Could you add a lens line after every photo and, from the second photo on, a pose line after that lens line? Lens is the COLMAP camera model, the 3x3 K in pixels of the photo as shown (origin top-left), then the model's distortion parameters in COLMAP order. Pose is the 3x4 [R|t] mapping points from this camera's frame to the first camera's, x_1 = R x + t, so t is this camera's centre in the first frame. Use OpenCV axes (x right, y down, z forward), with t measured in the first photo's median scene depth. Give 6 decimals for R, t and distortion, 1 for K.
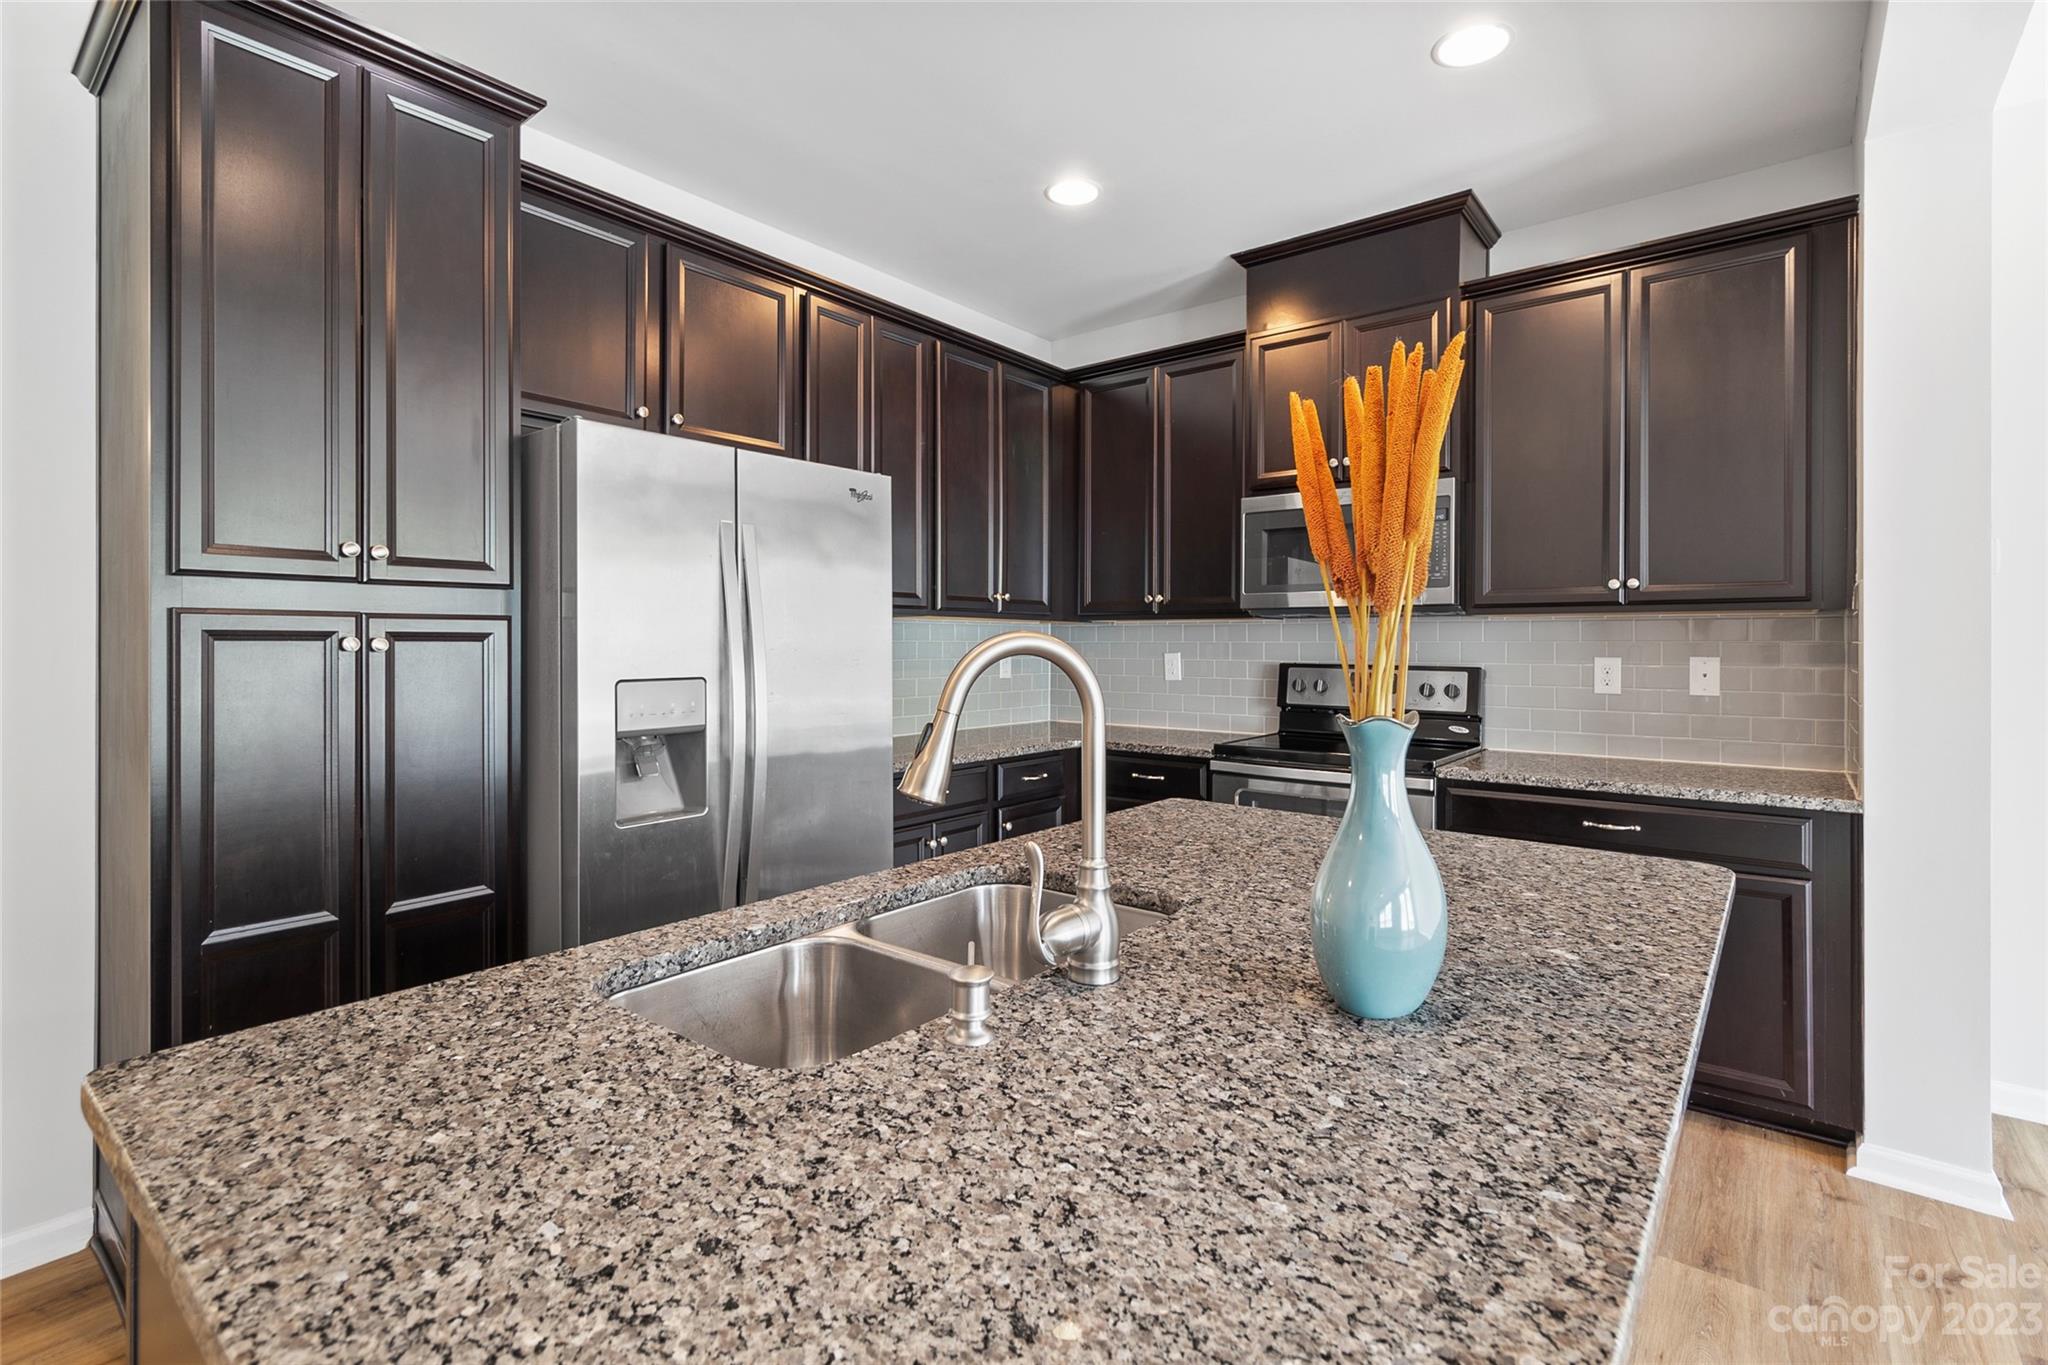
lens RADIAL K [[949.0, 0, 1032.4], [0, 949.0, 637.6], [0, 0, 1]] dist [0.006466, 0.000315]
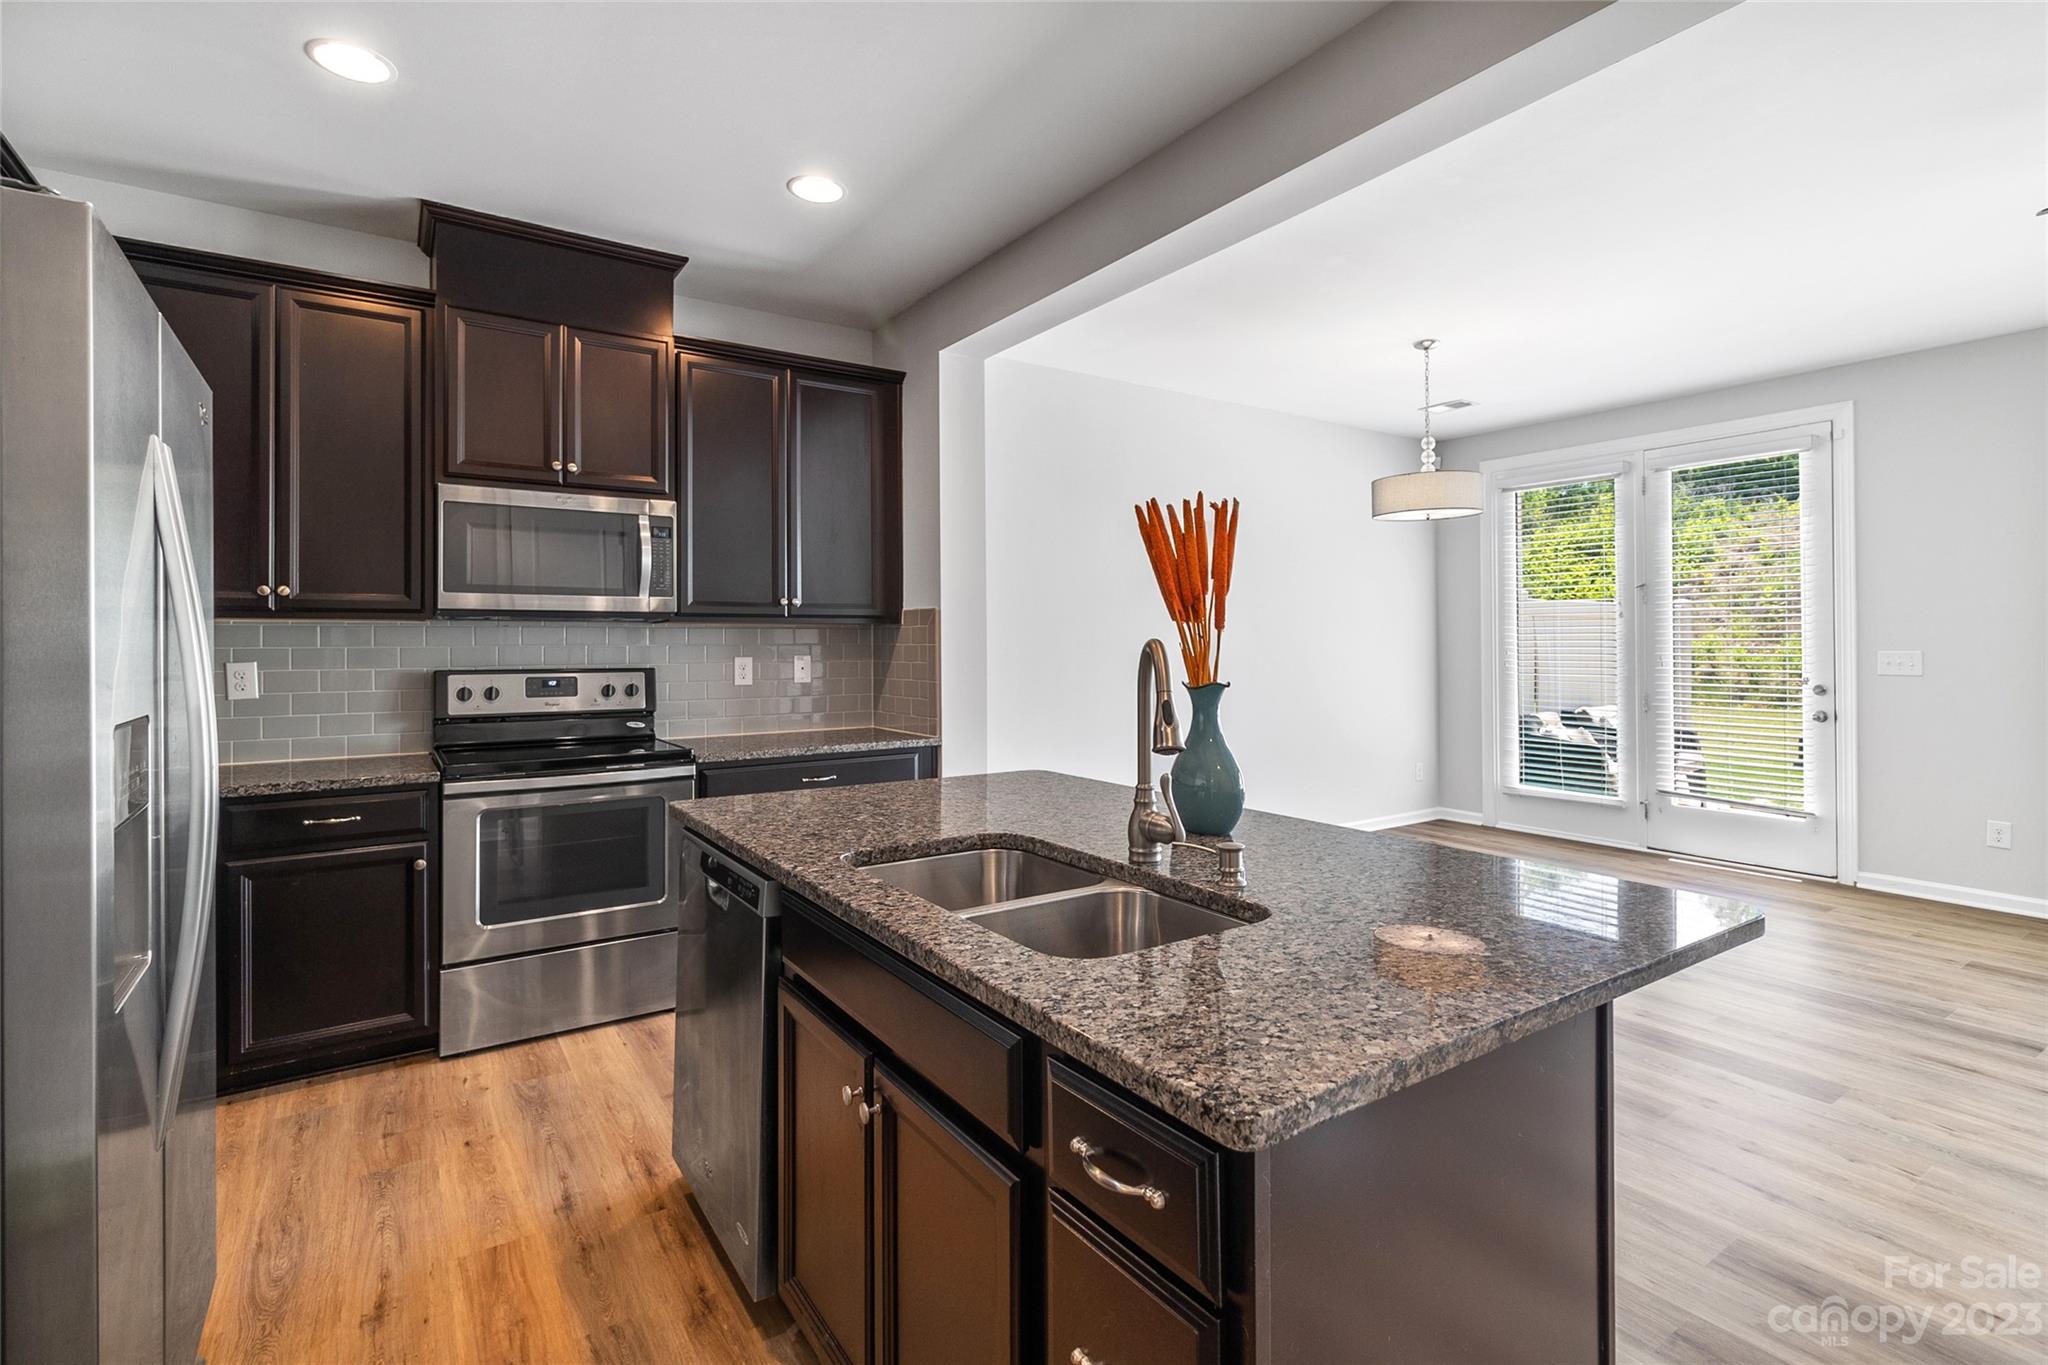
lens RADIAL K [[949.0, 0, 1032.4], [0, 949.0, 637.6], [0, 0, 1]] dist [0.006466, 0.000315]
pose [[0.293374, 0.004107, 0.955989, -0.658793], [0.000364, 0.999990, -0.004407, -0.000005], [-0.955998, 0.001641, 0.293369, 0.318408]]
